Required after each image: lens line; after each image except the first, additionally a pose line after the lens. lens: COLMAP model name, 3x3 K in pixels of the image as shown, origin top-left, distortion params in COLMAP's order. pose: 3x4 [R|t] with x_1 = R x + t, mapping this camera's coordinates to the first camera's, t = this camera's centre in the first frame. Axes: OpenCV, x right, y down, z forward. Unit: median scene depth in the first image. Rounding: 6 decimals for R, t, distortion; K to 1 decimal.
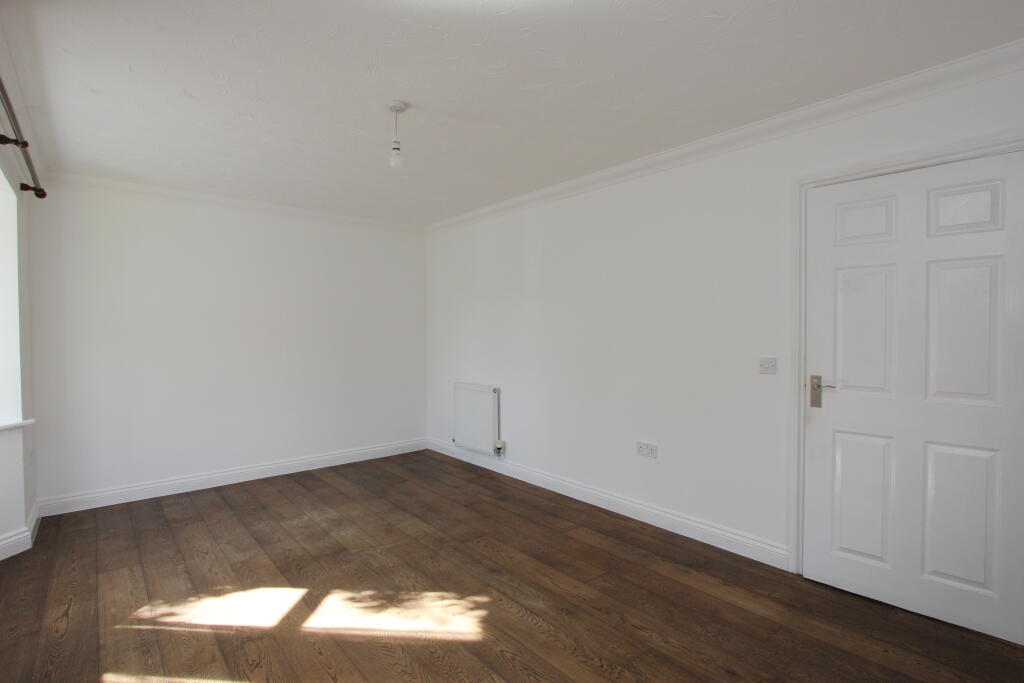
lens RADIAL K [[479.3, 0, 508.7], [0, 479.3, 341.0], [0, 0, 1]] dist [-0.026469, 0.006845]
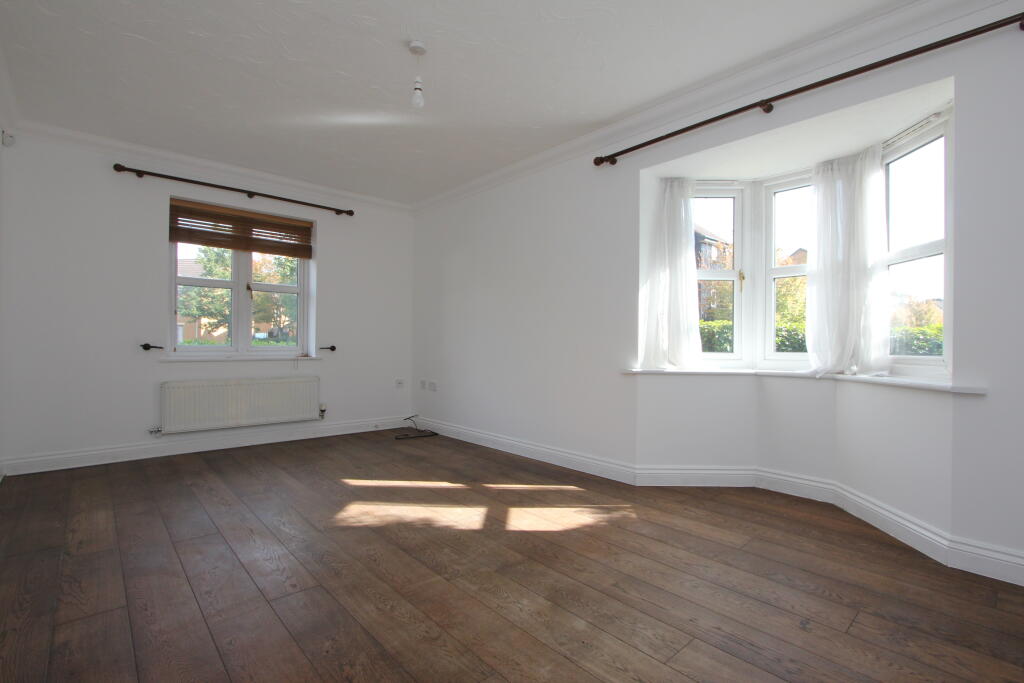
lens RADIAL K [[479.3, 0, 508.7], [0, 479.3, 341.0], [0, 0, 1]] dist [-0.026469, 0.006845]
pose [[-0.999748, -0.004176, -0.022054, -0.398019], [-0.004338, 0.999964, 0.007306, 0.118329], [0.022022, 0.007400, -0.999730, 1.968701]]
